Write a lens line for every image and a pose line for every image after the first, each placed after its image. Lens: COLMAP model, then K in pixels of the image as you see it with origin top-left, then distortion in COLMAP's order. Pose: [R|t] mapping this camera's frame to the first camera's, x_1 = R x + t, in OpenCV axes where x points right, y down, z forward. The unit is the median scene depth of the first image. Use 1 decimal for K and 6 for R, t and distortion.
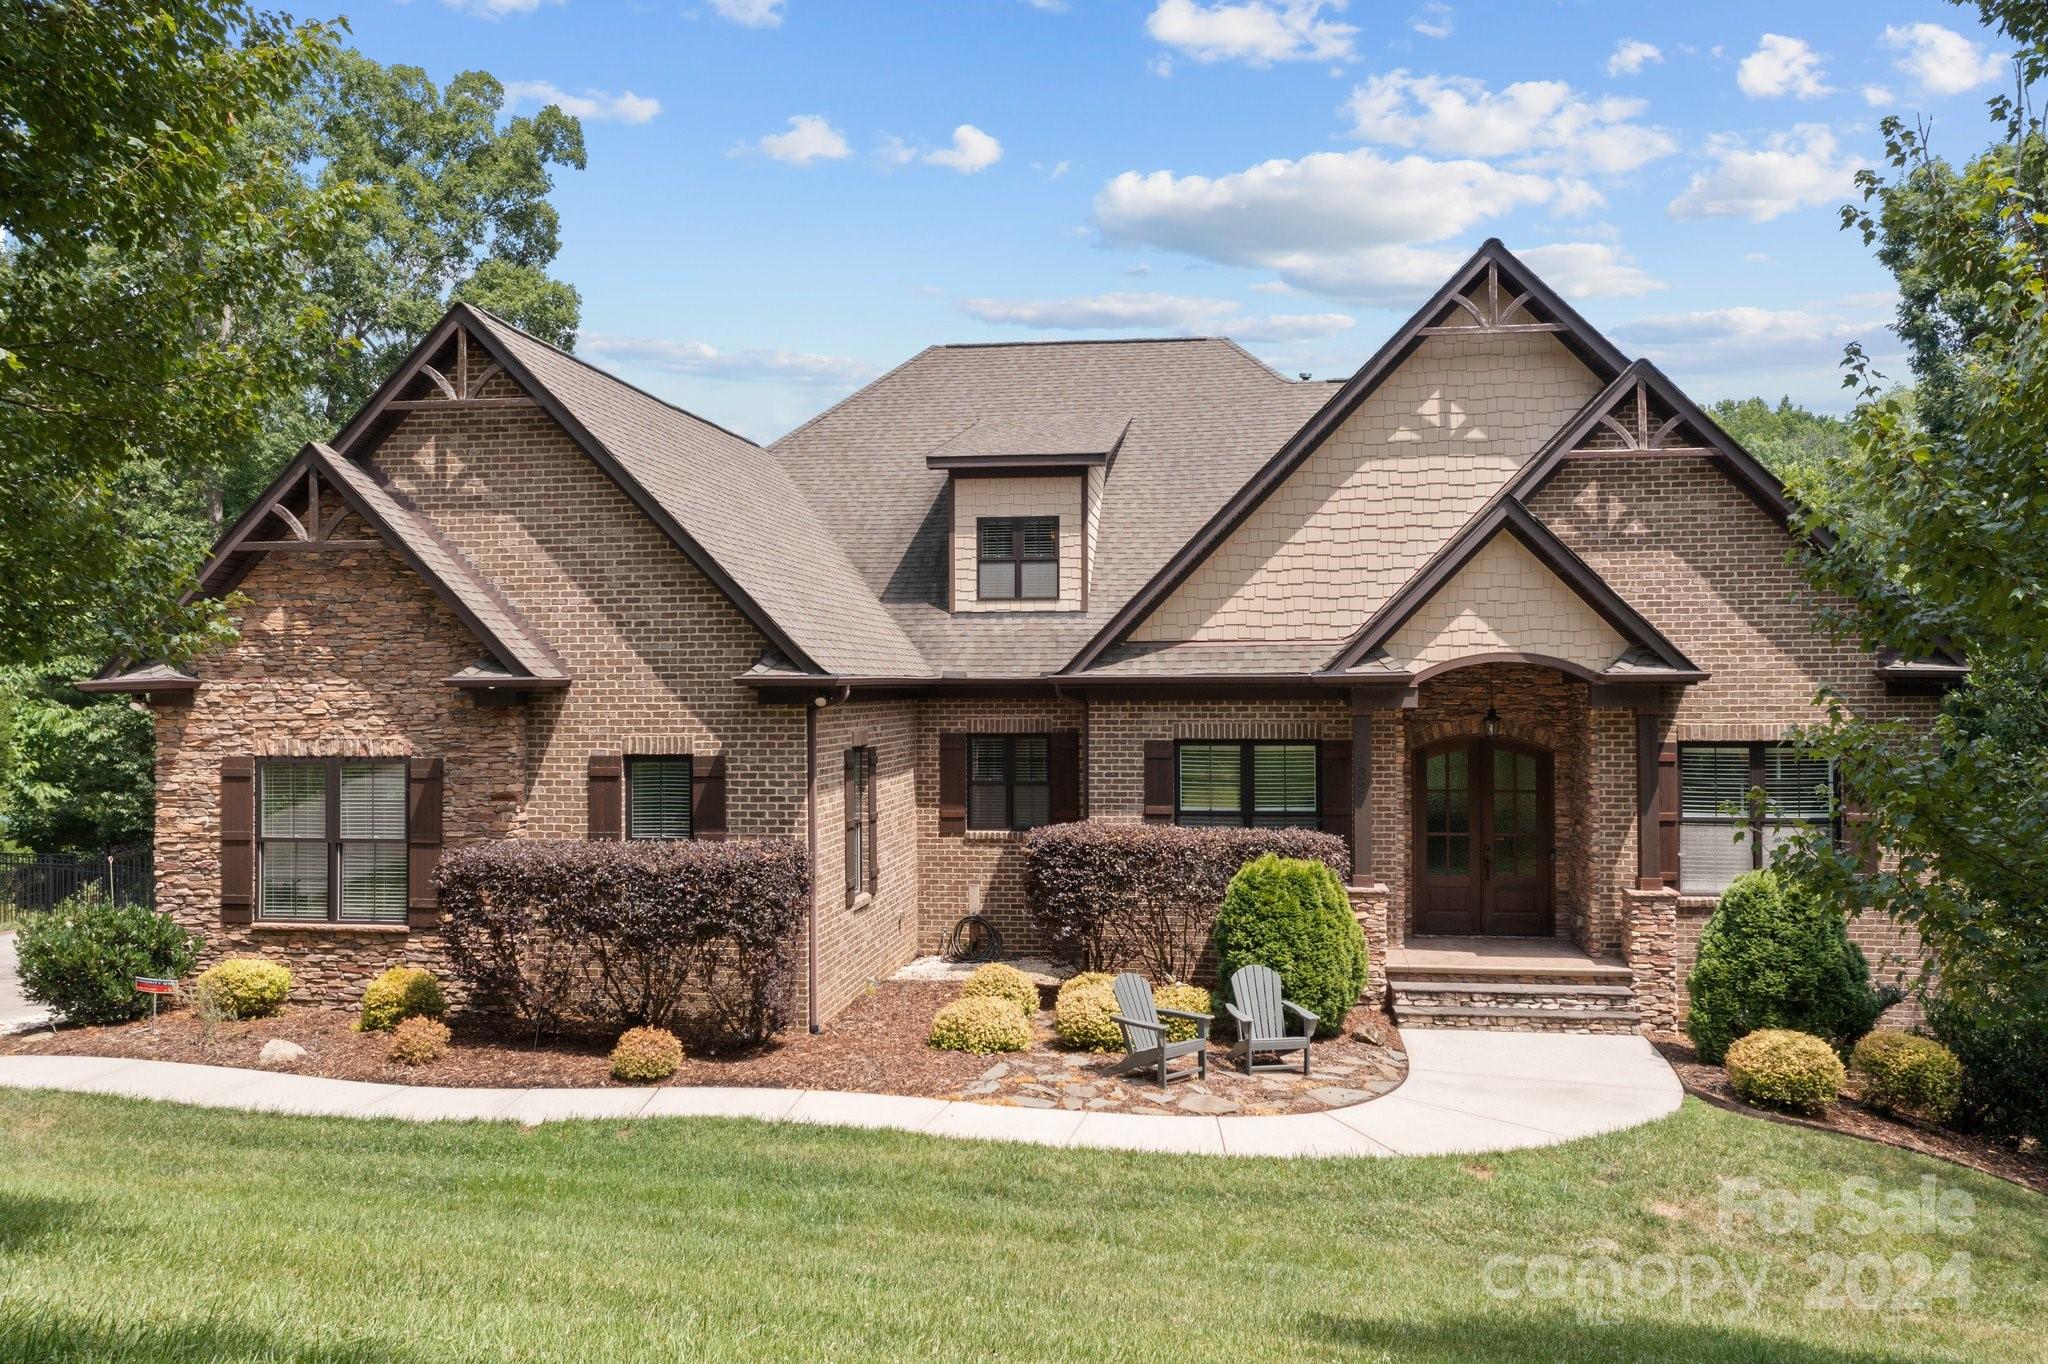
lens RADIAL K [[1622.8, 0, 1024.0], [0, 1622.8, 682.0], [0, 0, 1]] dist [-0.003810, -0.002167]
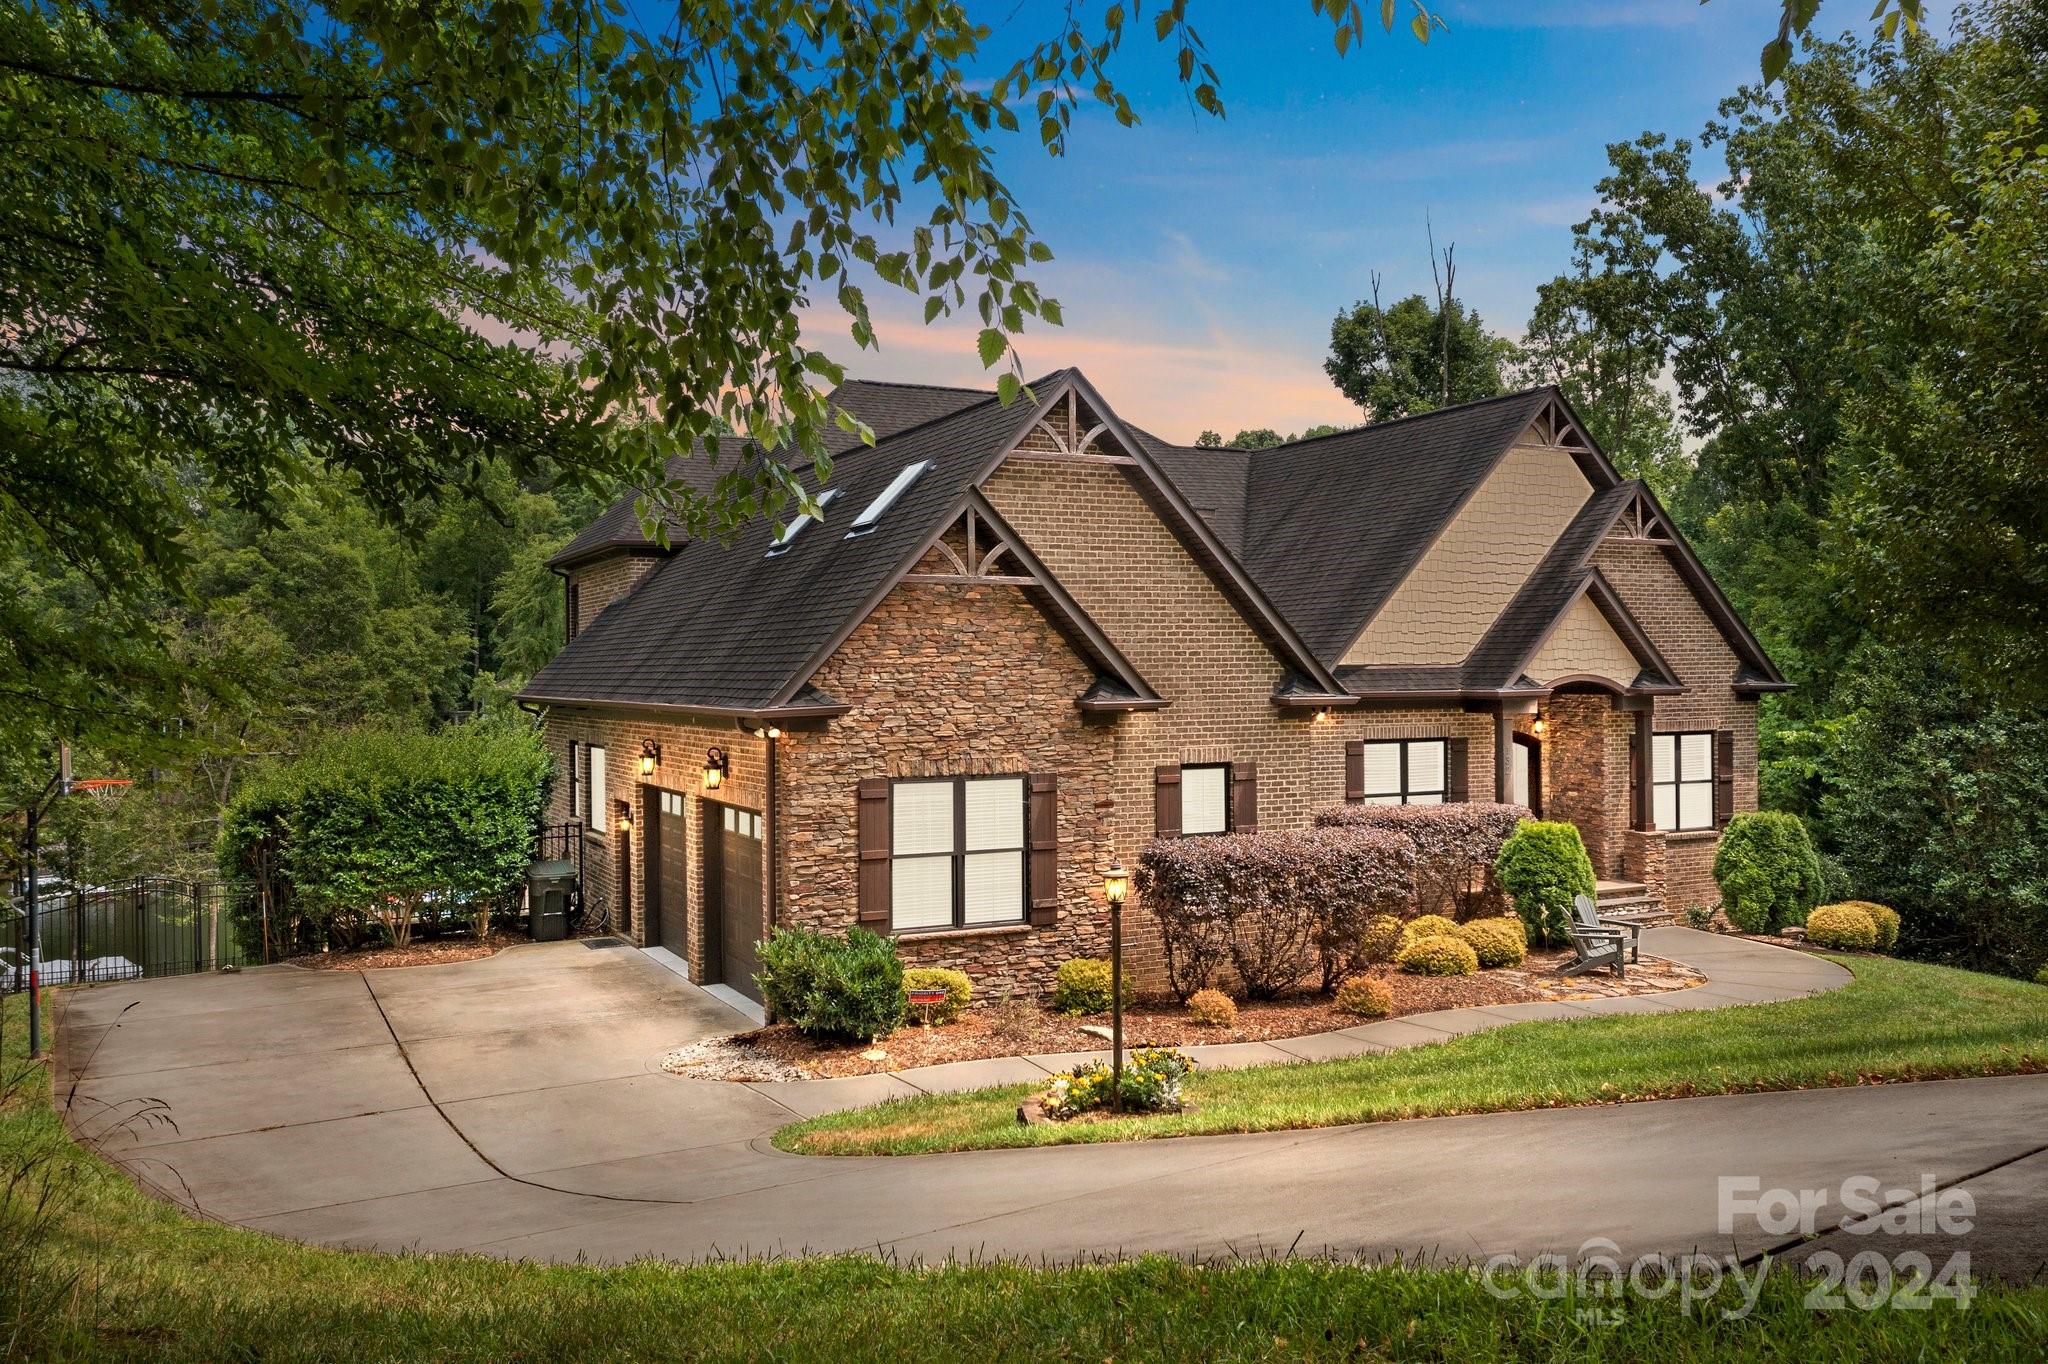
lens RADIAL K [[1641.7, 0, 1024.0], [0, 1641.7, 682.0], [0, 0, 1]] dist [-0.010278, -0.000357]
pose [[0.823496, -0.005178, 0.567299, -1.006470], [0.003094, 0.999984, 0.004636, -0.020709], [-0.567314, -0.002063, 0.823499, 0.077161]]
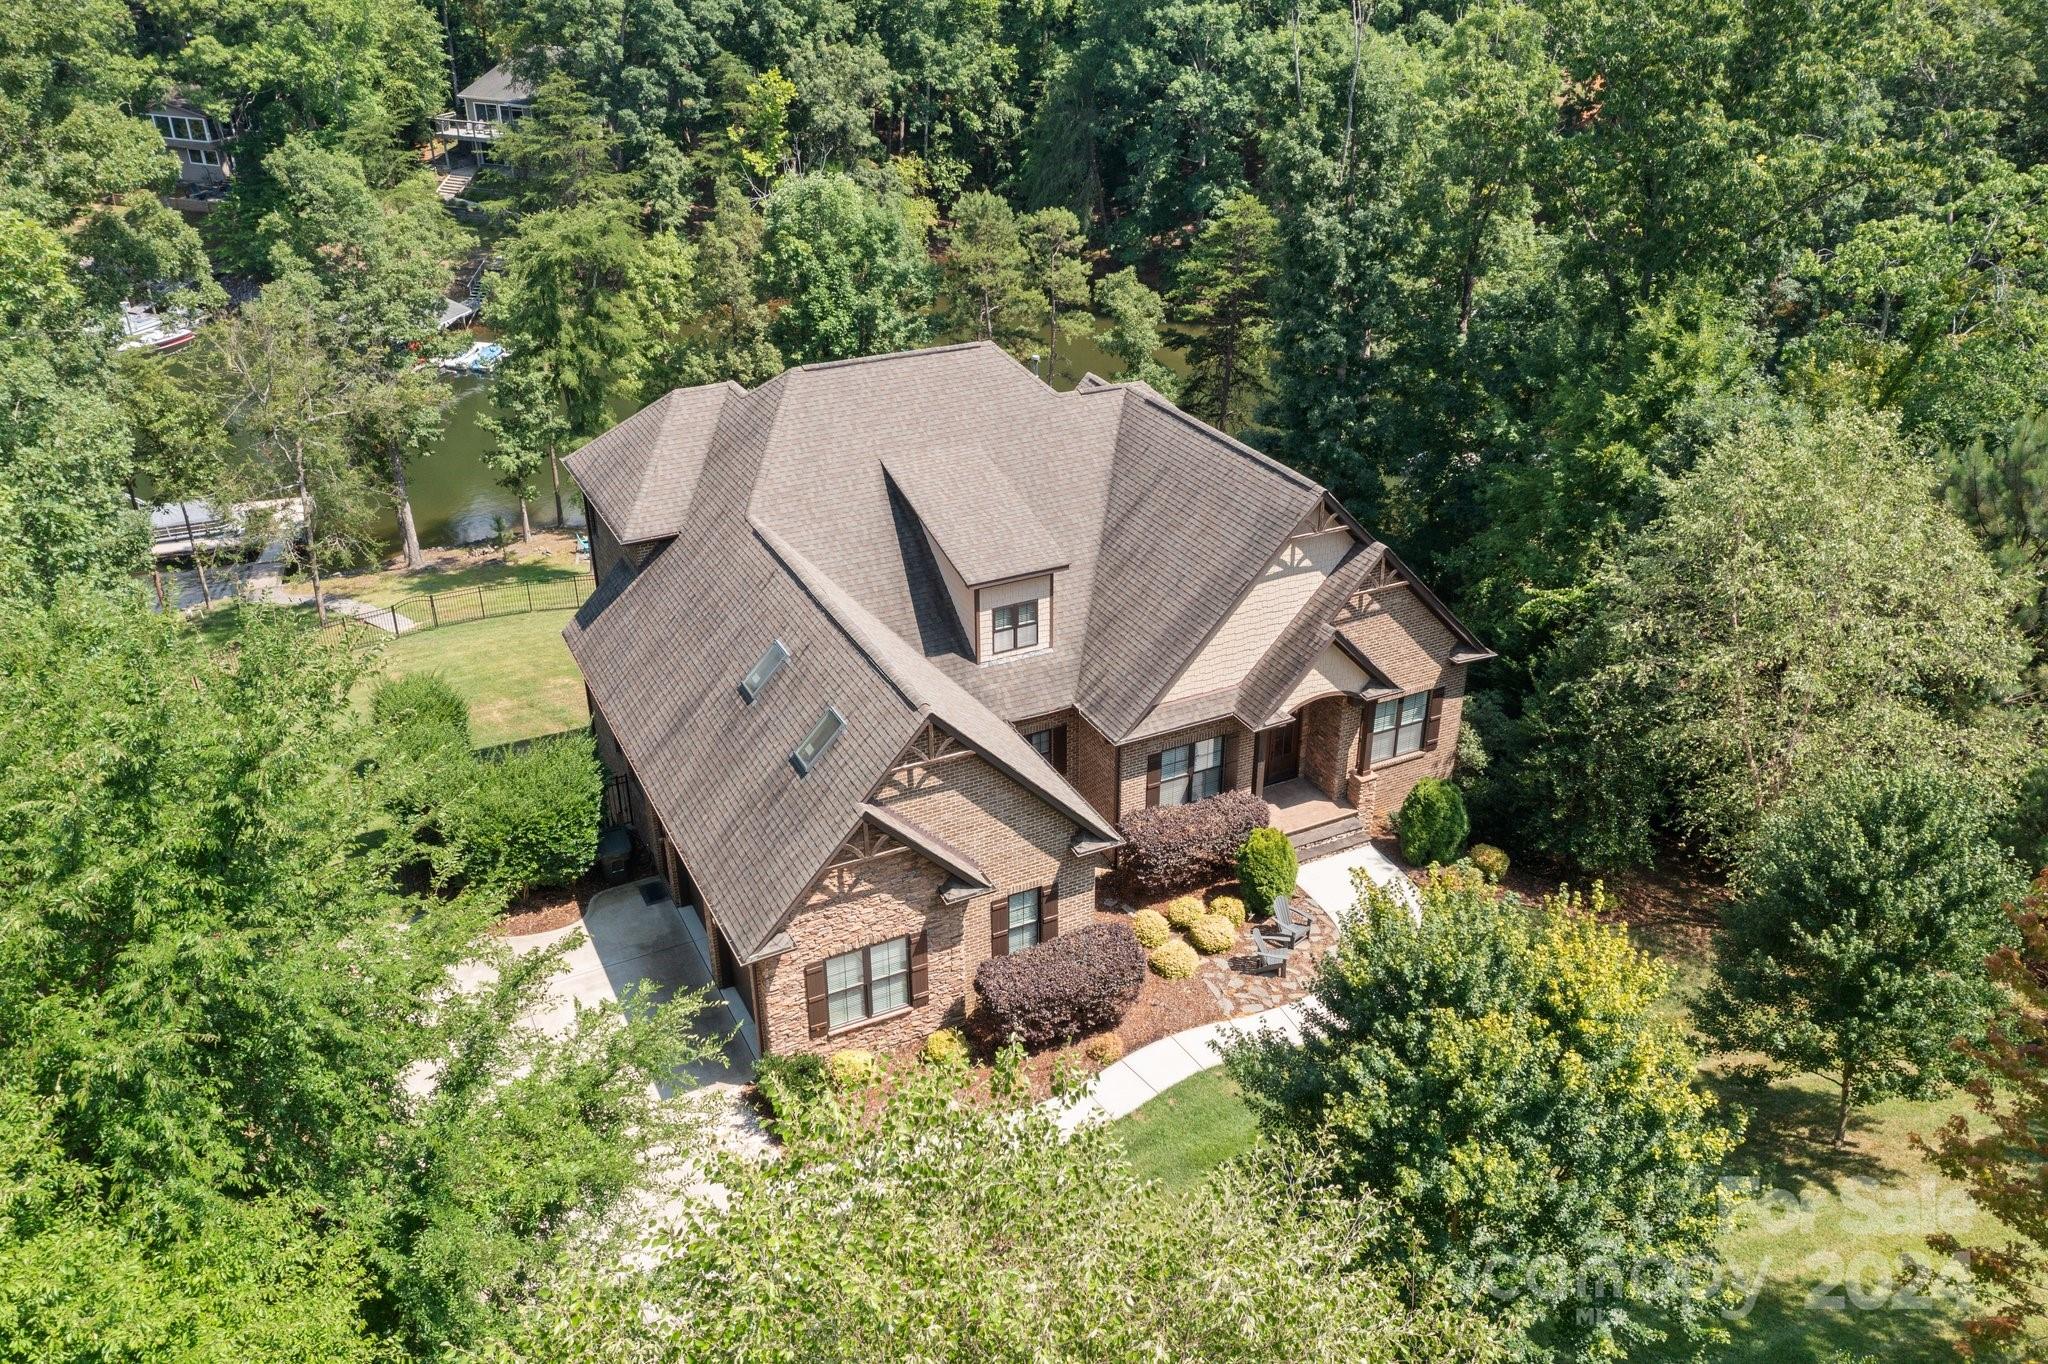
lens RADIAL K [[1622.8, 0, 1024.0], [0, 1622.8, 682.0], [0, 0, 1]] dist [-0.003810, -0.002167]
pose [[0.827300, -0.262336, 0.496744, -1.095110], [0.002615, 0.886052, 0.463579, -1.044208], [-0.561755, -0.382220, 0.733716, -0.306480]]
